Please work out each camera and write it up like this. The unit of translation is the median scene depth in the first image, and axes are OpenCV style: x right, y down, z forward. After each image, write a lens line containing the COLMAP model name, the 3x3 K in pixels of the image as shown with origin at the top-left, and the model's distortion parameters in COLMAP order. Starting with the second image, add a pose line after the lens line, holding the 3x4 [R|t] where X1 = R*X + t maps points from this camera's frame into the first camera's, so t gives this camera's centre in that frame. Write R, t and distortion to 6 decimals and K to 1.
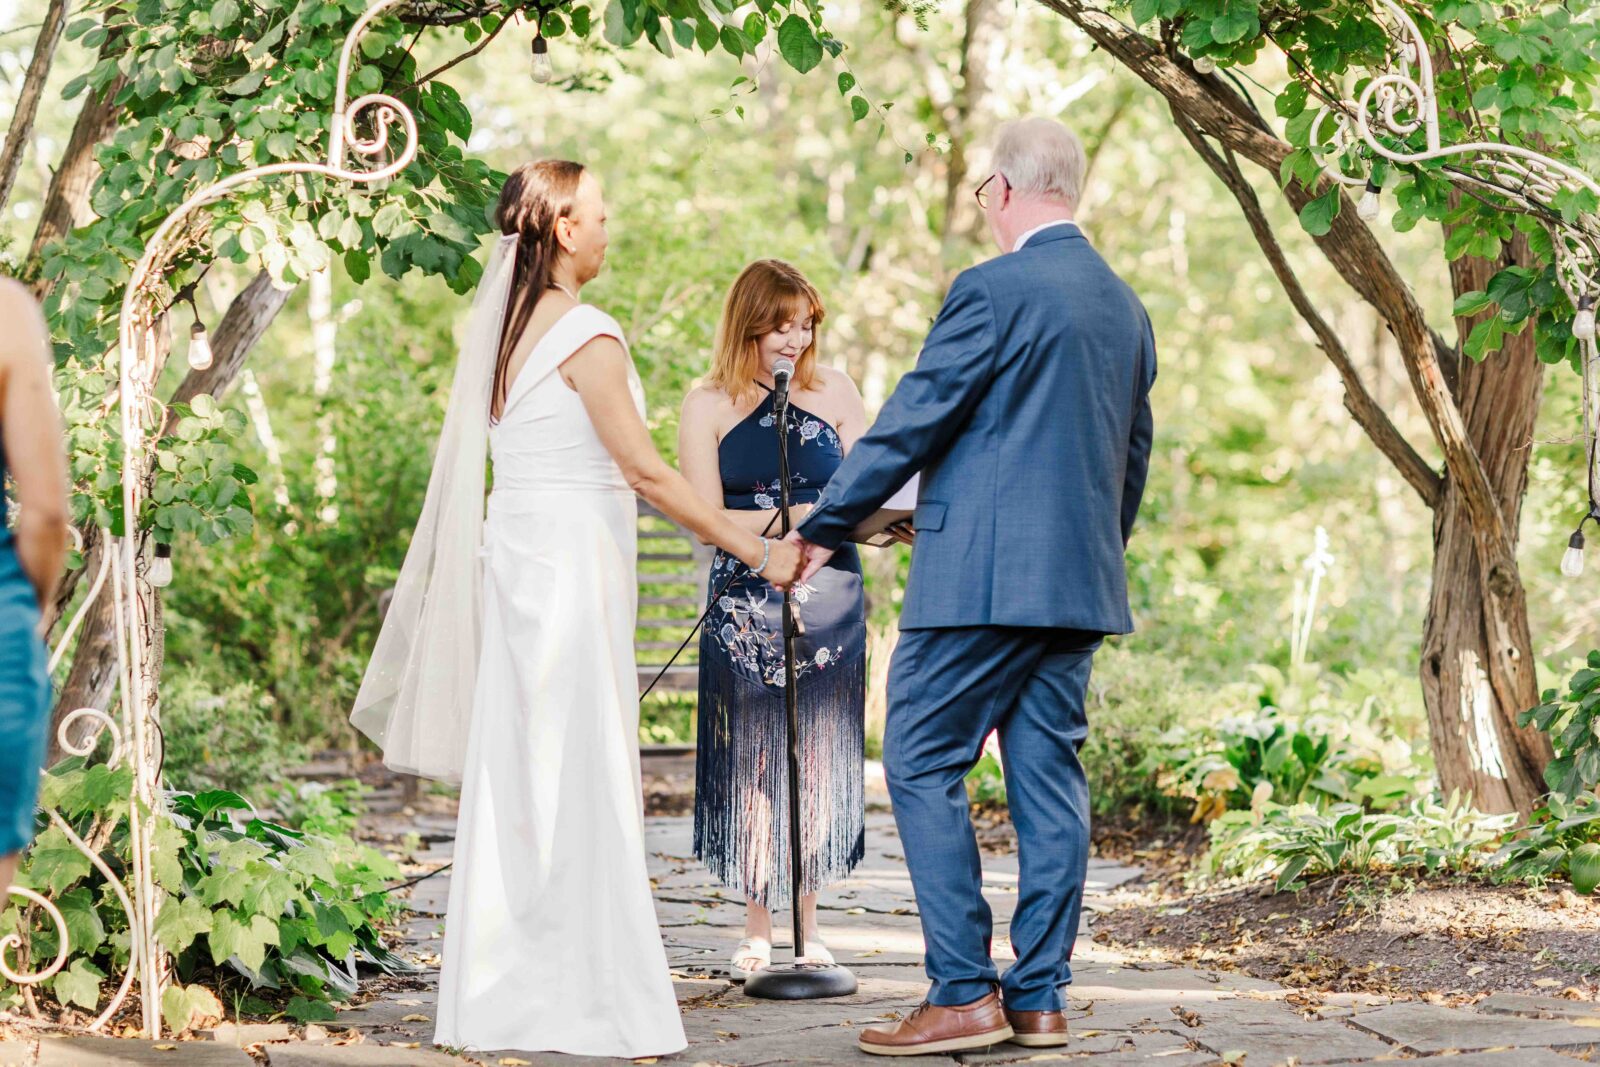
lens RADIAL K [[4111.1, 0, 800.0], [0, 4111.1, 533.5], [0, 0, 1]] dist [0.011013, -0.236104]
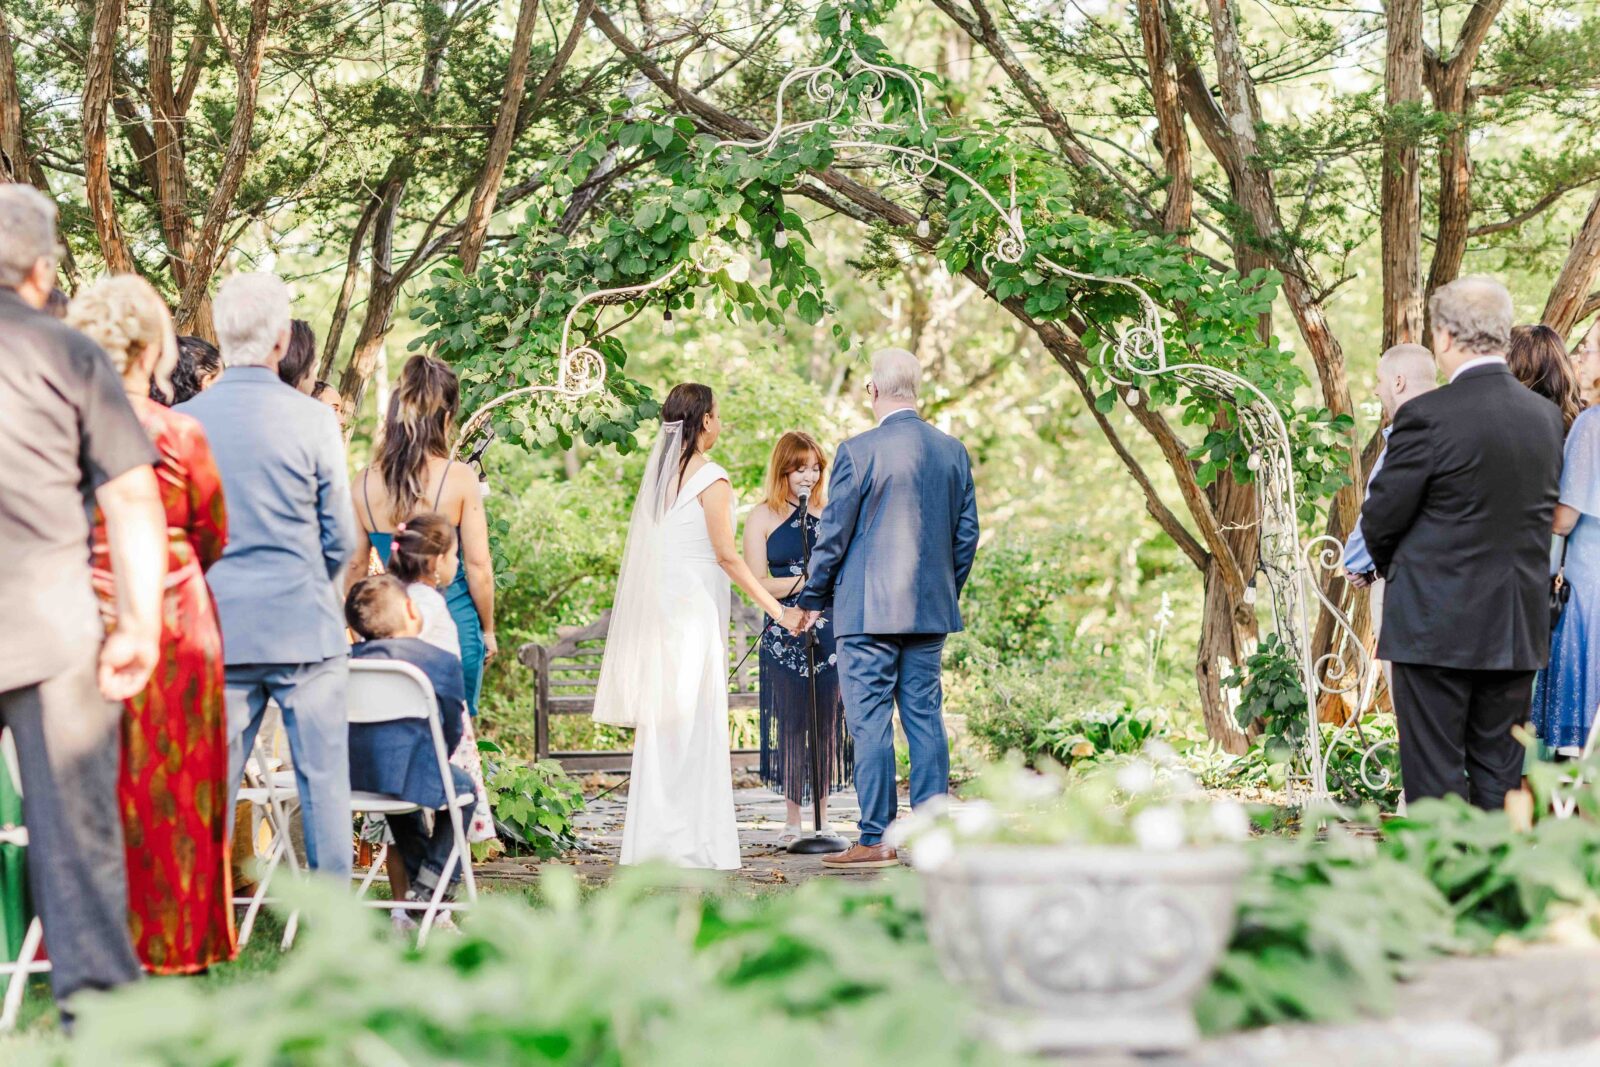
lens RADIAL K [[4111.1, 0, 800.0], [0, 4111.1, 533.5], [0, 0, 1]] dist [0.011013, -0.236104]
pose [[0.999883, -0.014537, 0.004849, -0.014712], [0.014658, 0.999560, -0.025777, 0.022120], [-0.004473, 0.025845, 0.999656, -0.744319]]
